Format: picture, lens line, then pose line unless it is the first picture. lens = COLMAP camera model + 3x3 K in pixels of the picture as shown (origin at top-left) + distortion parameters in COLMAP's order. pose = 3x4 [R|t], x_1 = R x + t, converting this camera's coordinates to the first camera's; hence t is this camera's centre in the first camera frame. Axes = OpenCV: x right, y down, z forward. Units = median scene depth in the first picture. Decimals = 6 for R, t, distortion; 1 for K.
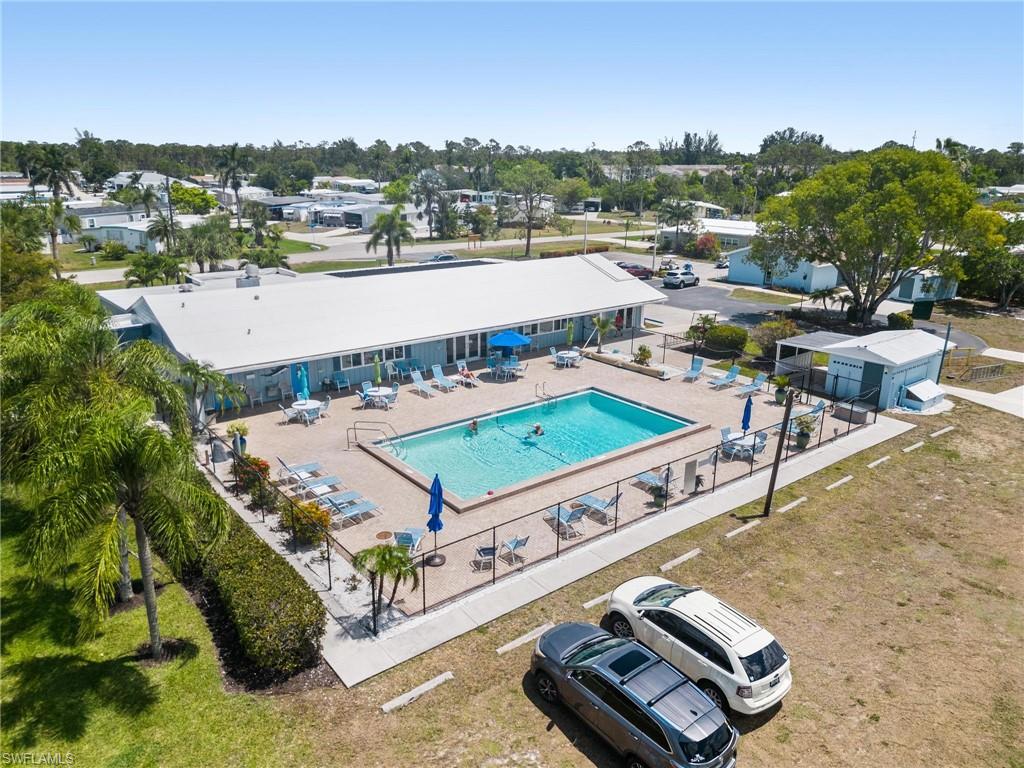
lens RADIAL K [[716.6, 0, 512.0], [0, 716.6, 384.0], [0, 0, 1]] dist [0.073317, -0.073948]
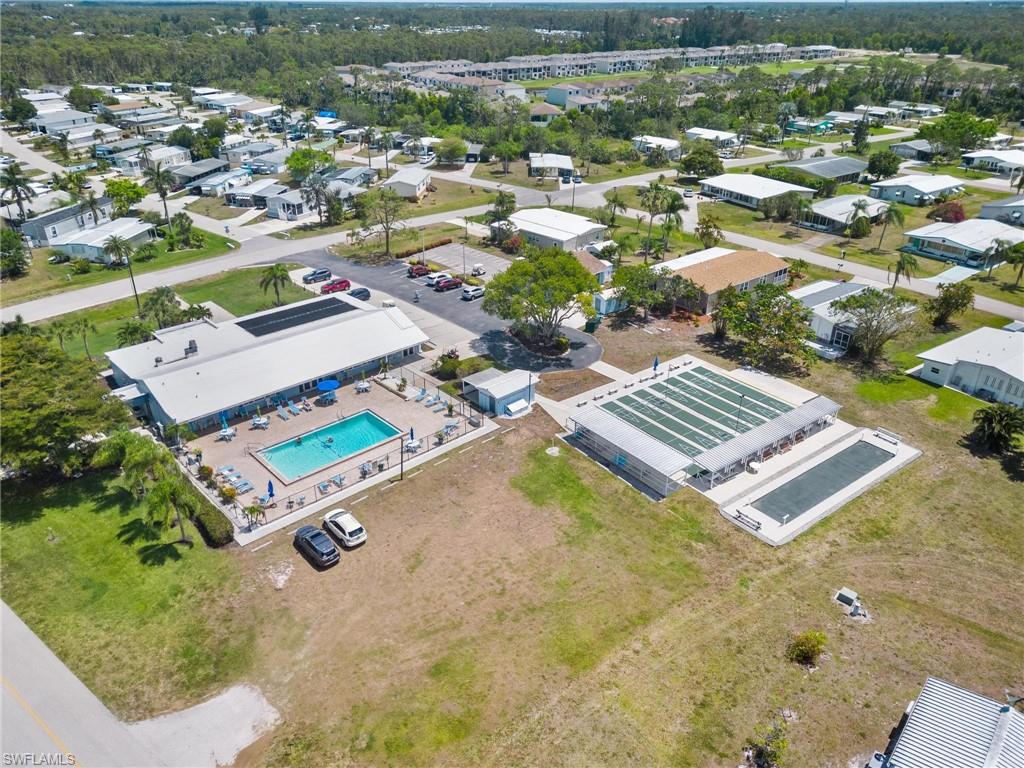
lens RADIAL K [[733.9, 0, 512.0], [0, 733.9, 384.0], [0, 0, 1]] dist [0.042159, -0.003839]
pose [[0.997247, -0.043055, 0.060369, 0.378568], [0.031870, 0.983998, 0.175306, -0.399206], [-0.066951, -0.172899, 0.982661, -1.045575]]
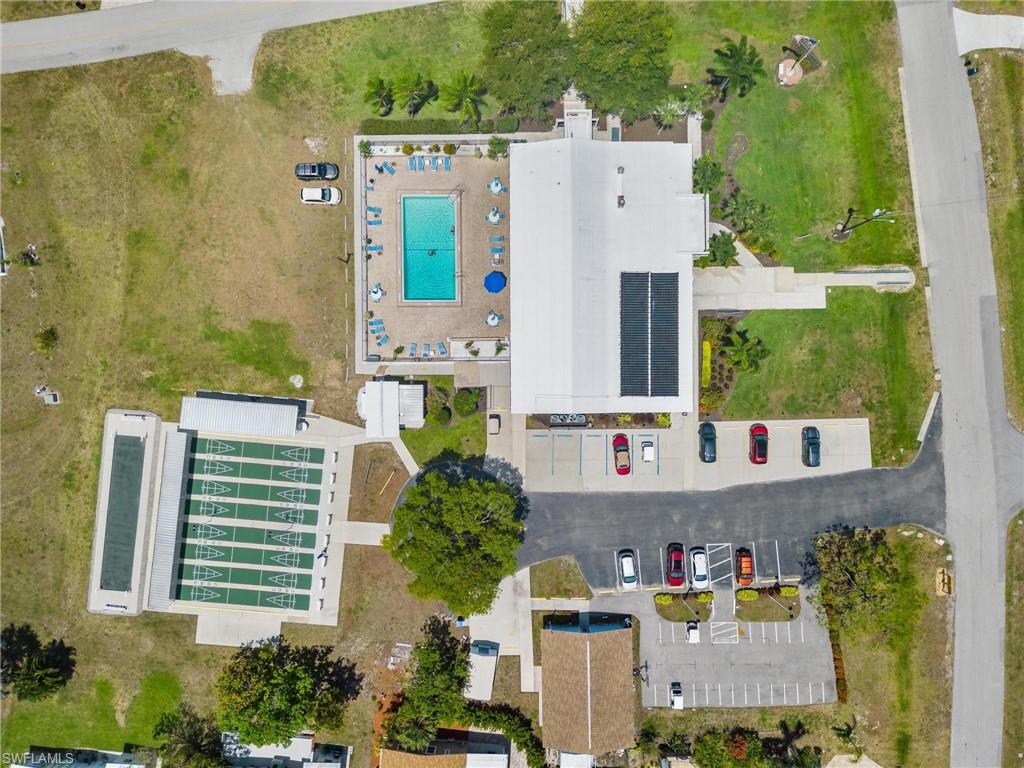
lens RADIAL K [[716.6, 0, 512.0], [0, 716.6, 384.0], [0, 0, 1]] dist [0.073317, -0.073948]
pose [[-0.617575, 0.786406, -0.012871, 0.224860], [-0.236484, -0.170057, 0.956638, -2.114532], [0.750117, 0.593840, 0.290995, 0.575994]]
